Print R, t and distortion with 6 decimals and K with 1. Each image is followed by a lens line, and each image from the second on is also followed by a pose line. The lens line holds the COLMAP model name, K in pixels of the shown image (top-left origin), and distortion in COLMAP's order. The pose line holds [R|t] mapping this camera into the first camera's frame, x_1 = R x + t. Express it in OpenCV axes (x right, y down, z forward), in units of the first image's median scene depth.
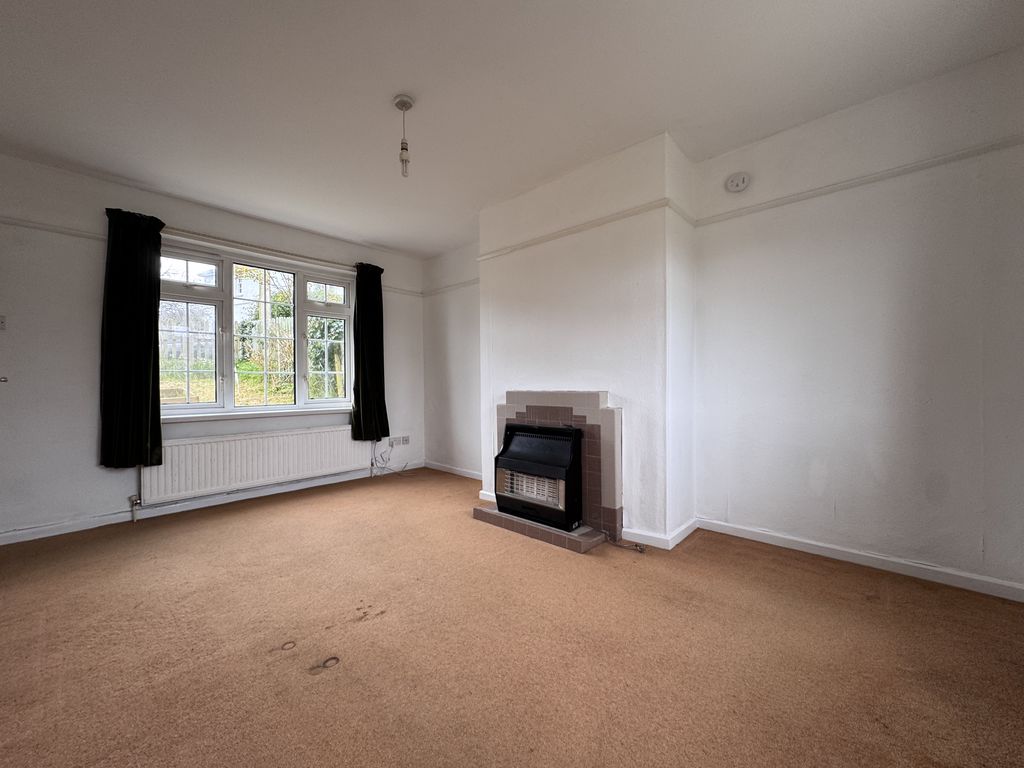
lens RADIAL K [[408.1, 0, 512.0], [0, 408.1, 384.0], [0, 0, 1]] dist [-0.000472, -0.000090]
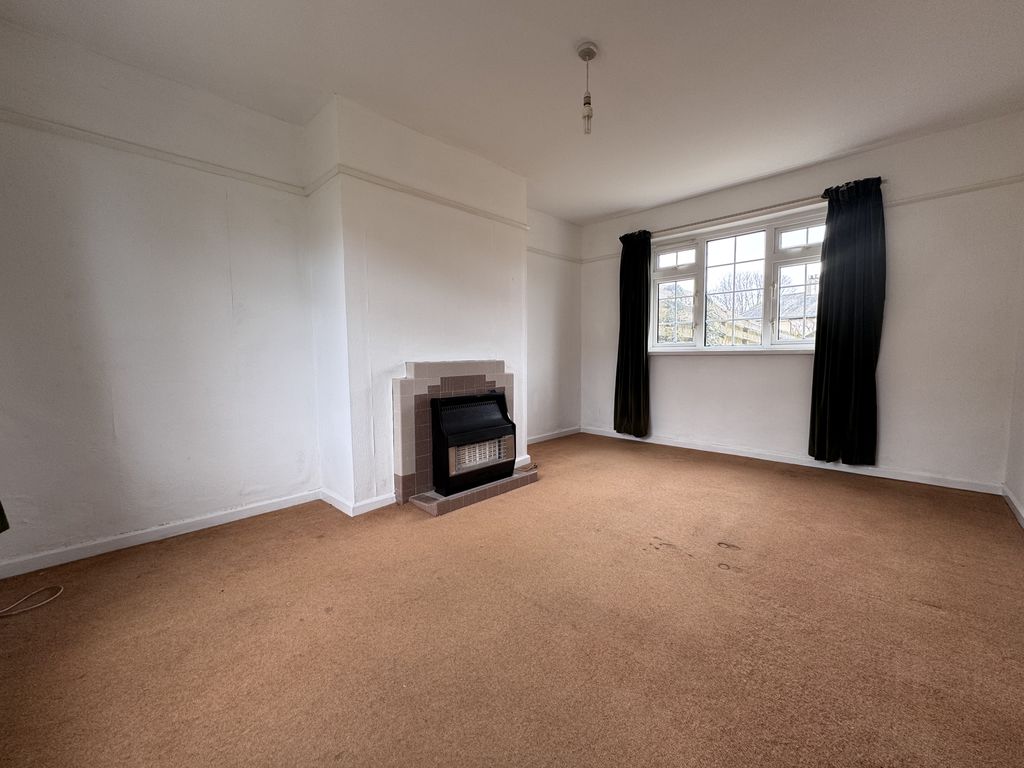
lens RADIAL K [[408.1, 0, 512.0], [0, 408.1, 384.0], [0, 0, 1]] dist [-0.000472, -0.000090]
pose [[0.026753, -0.069613, 0.997215, -0.975857], [0.012281, 0.997520, 0.069305, 0.005654], [-0.999567, 0.010393, 0.027542, 0.894902]]
